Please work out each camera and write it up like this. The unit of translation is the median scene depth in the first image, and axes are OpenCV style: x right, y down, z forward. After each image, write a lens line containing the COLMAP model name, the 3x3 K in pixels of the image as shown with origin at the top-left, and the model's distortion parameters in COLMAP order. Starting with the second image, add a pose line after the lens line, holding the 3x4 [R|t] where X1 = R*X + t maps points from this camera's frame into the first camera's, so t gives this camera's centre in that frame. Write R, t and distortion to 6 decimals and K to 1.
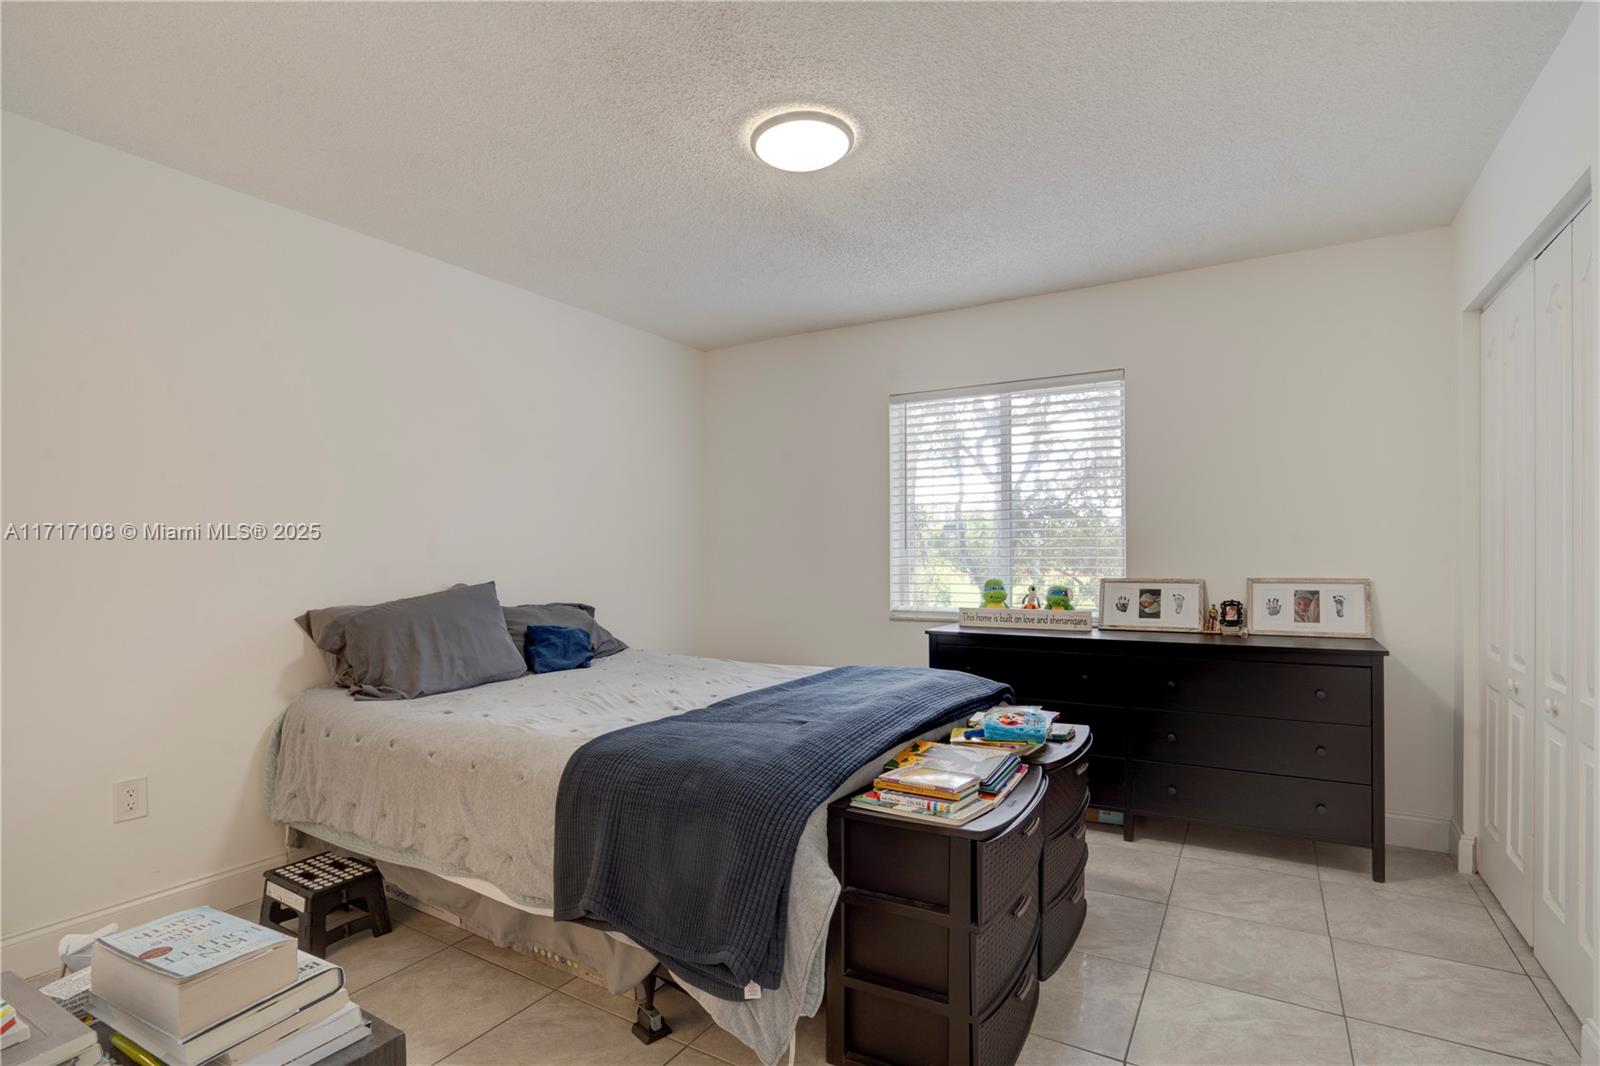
lens RADIAL K [[762.7, 0, 795.4], [0, 762.7, 552.6], [0, 0, 1]] dist [-0.061087, 0.024744]
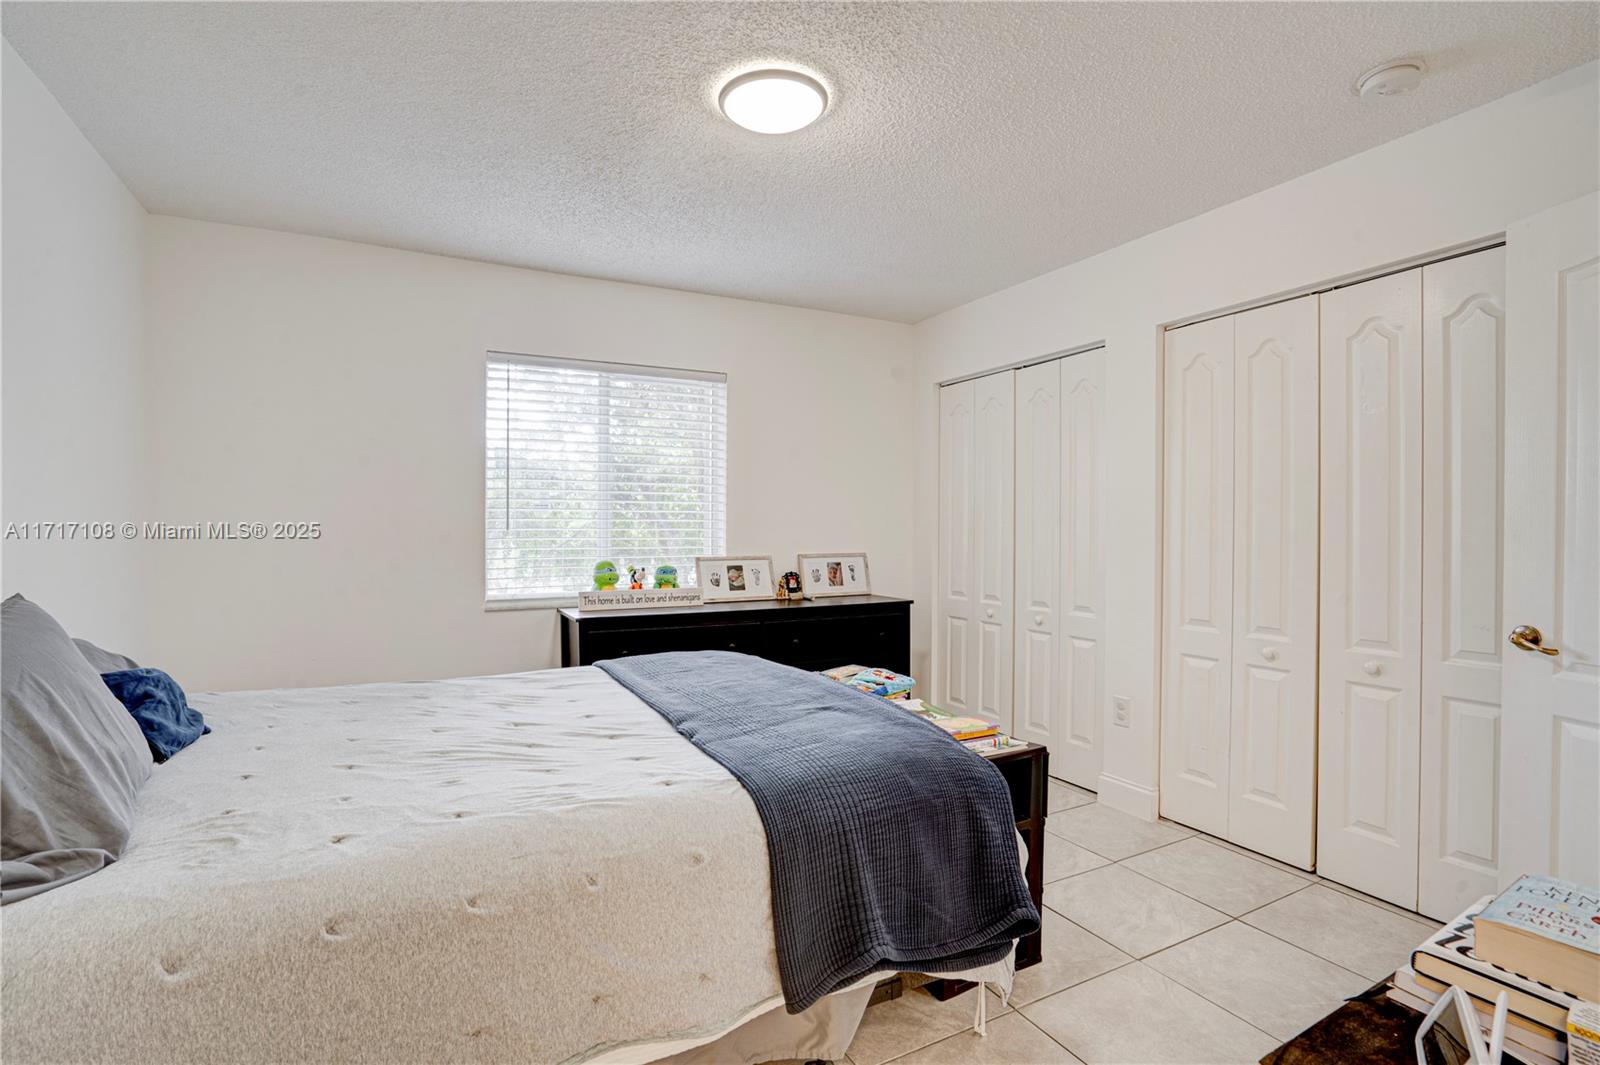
lens RADIAL K [[771.2, 0, 778.7], [0, 771.2, 534.7], [0, 0, 1]] dist [-0.001482, 0.023499]
pose [[0.542235, -0.001324, 0.840226, -0.549295], [-0.002724, 0.999991, 0.003335, -0.003989], [-0.840222, -0.004097, 0.542226, 0.324557]]
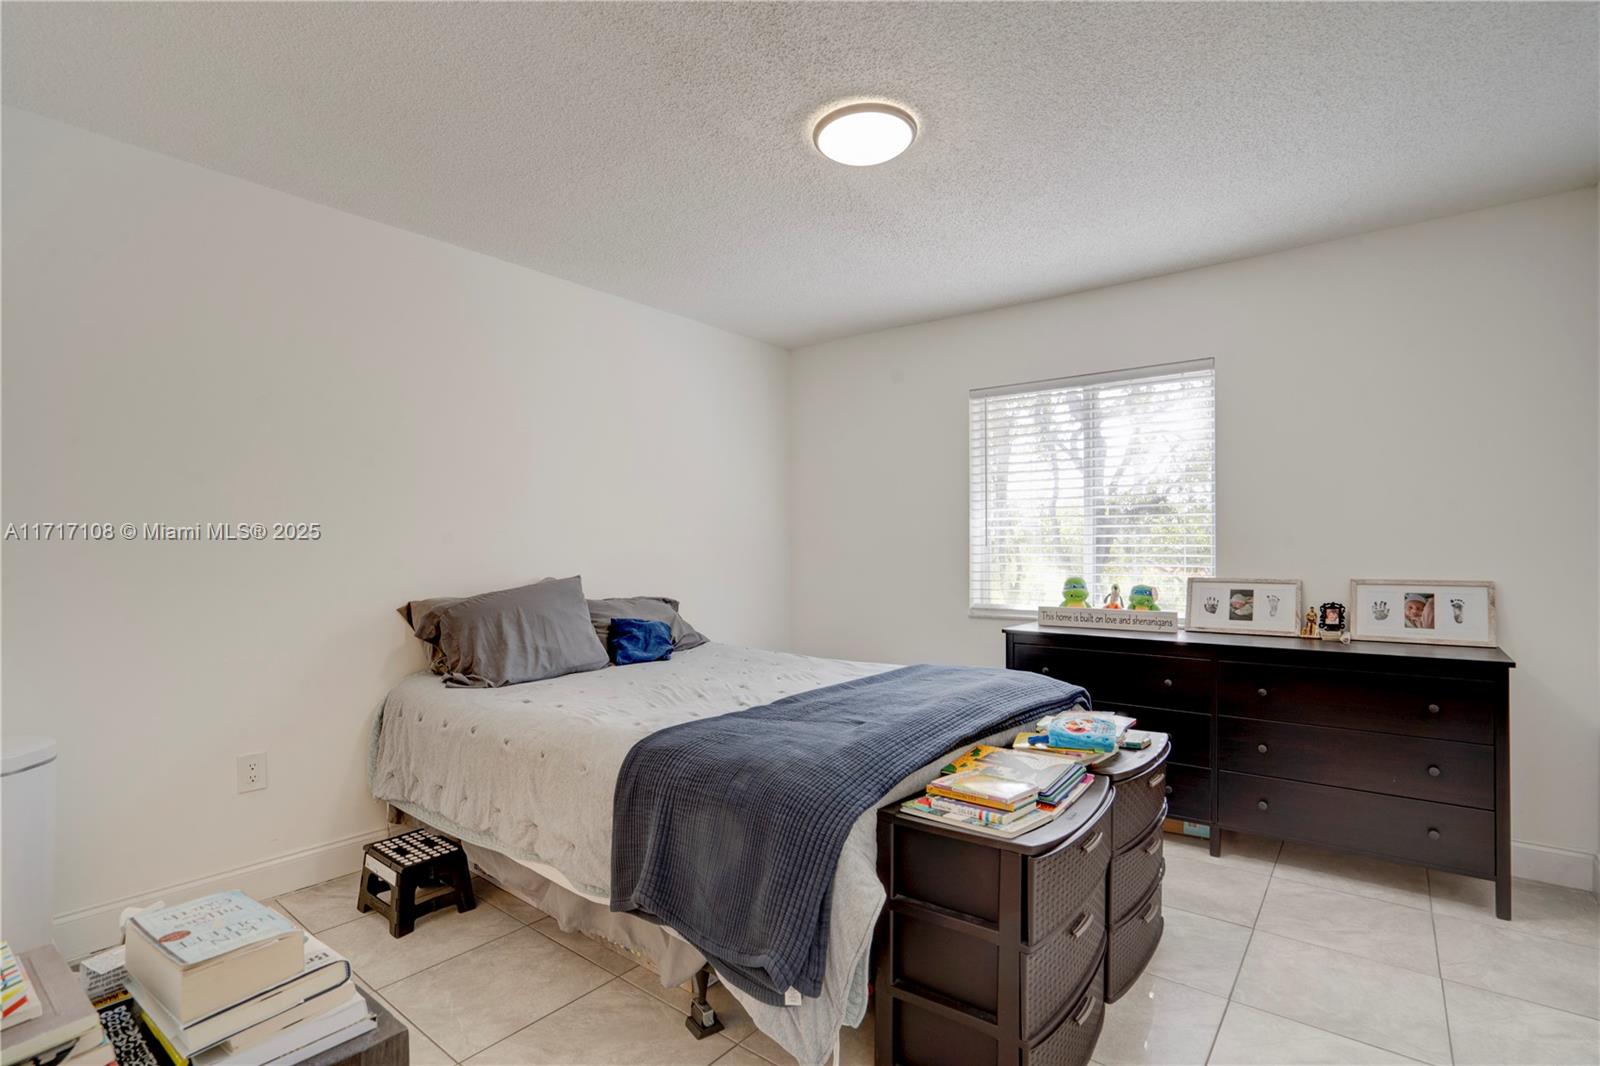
lens RADIAL K [[745.1, 0, 808.8], [0, 745.1, 544.8], [0, 0, 1]] dist [-0.057949, 0.021331]
pose [[0.993222, 0.003600, -0.116174, 0.041889], [-0.003942, 0.999989, -0.002713, -0.003507], [0.116163, 0.003152, 0.993225, 0.027506]]
